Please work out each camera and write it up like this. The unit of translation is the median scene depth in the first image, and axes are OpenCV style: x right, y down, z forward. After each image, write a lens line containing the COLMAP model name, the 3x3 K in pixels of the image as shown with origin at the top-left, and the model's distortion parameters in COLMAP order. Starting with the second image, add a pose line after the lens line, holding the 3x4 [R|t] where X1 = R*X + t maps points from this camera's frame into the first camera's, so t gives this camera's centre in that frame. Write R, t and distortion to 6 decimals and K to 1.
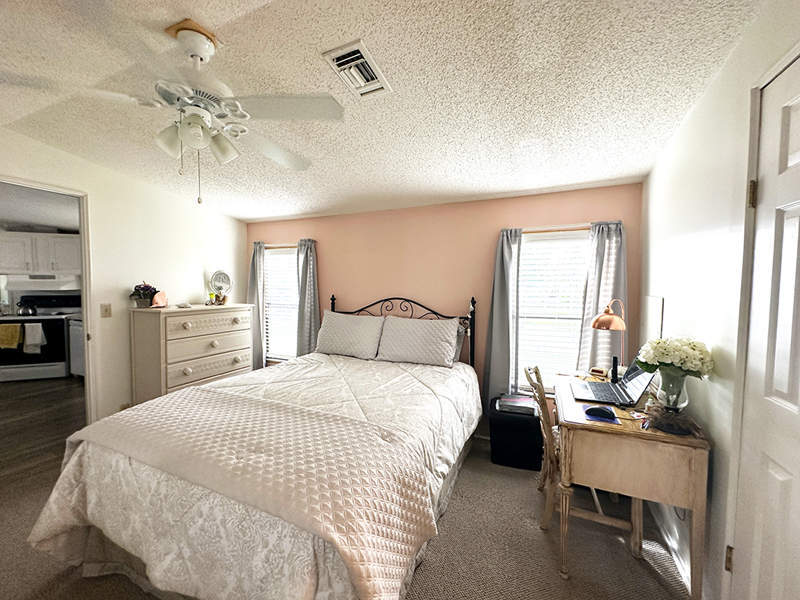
lens RADIAL K [[317.4, 0, 398.5], [0, 317.4, 300.9], [0, 0, 1]] dist [0.000953, 0.000017]
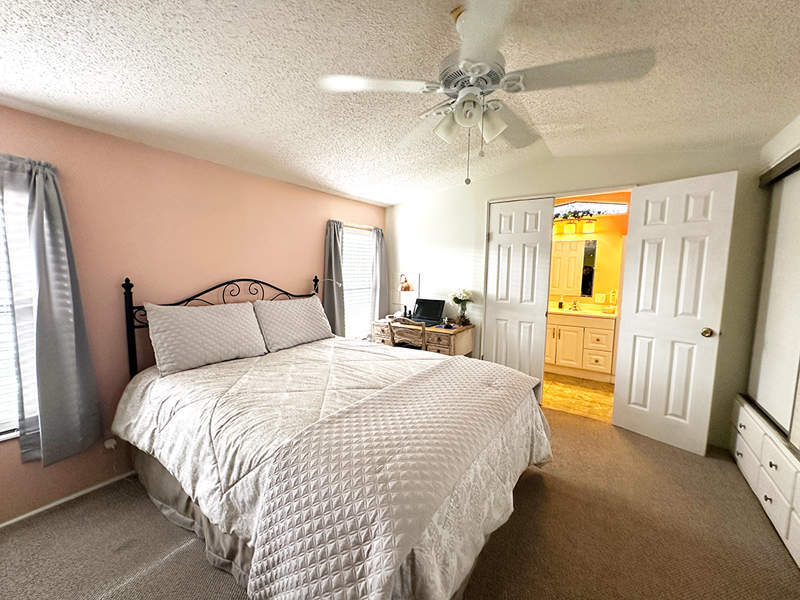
lens RADIAL K [[317.4, 0, 396.6], [0, 317.4, 301.0], [0, 0, 1]] dist [0.000953, 0.000017]
pose [[0.216896, -0.096884, 0.971375, -0.768308], [0.033743, 0.995212, 0.091727, -0.017034], [-0.975611, 0.012882, 0.219127, 0.452668]]
